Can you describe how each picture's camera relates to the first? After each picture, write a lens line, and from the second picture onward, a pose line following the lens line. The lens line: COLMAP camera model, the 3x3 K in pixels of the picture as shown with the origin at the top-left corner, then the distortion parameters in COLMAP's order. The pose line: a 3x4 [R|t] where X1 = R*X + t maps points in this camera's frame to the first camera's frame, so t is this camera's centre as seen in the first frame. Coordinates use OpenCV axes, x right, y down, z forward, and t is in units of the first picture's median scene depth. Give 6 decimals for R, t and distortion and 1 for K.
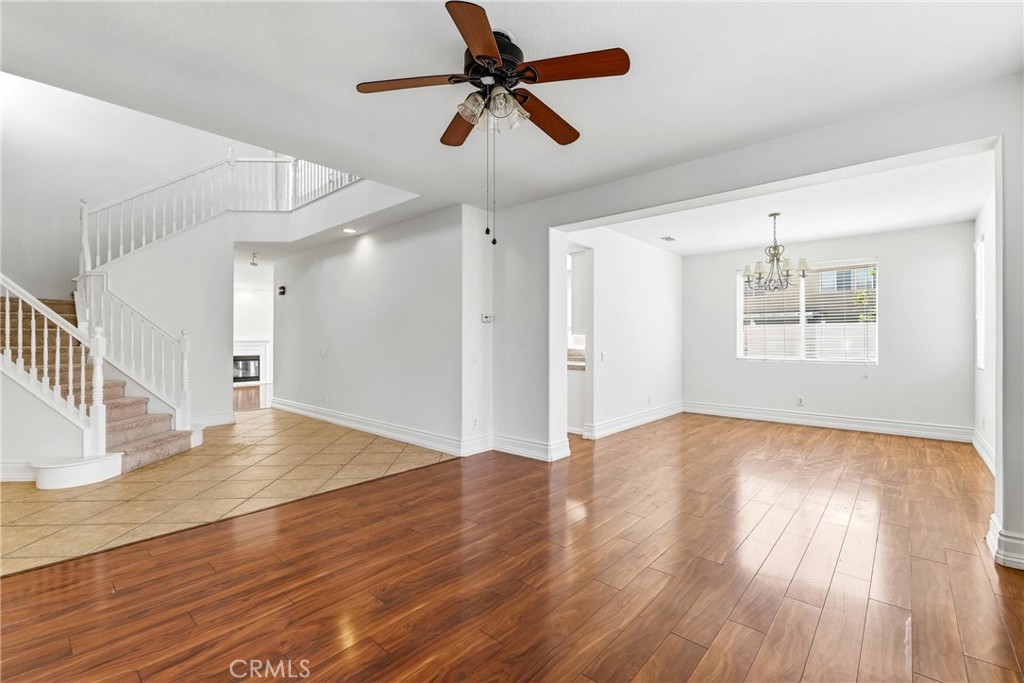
lens RADIAL K [[460.2, 0, 512.0], [0, 460.2, 341.5], [0, 0, 1]] dist [0.014272, -0.000033]
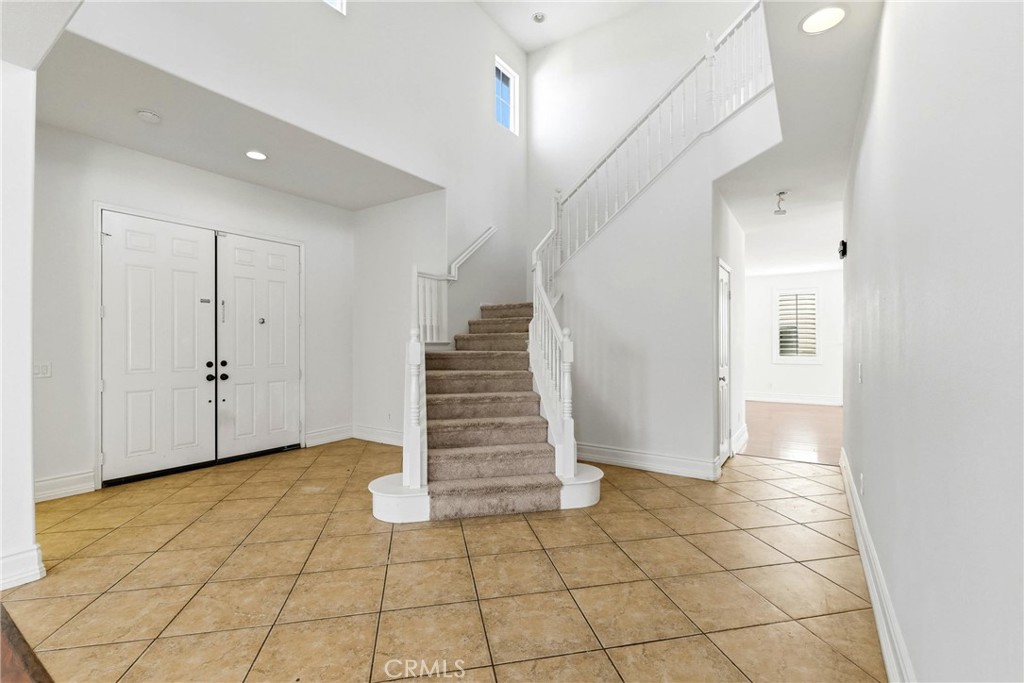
lens RADIAL K [[460.2, 0, 512.0], [0, 460.2, 341.5], [0, 0, 1]] dist [0.014272, -0.000033]
pose [[0.158389, -0.002647, -0.987373, -0.058682], [-0.001787, 0.999994, -0.002967, -0.004636], [0.987375, 0.002234, 0.158383, 0.831007]]
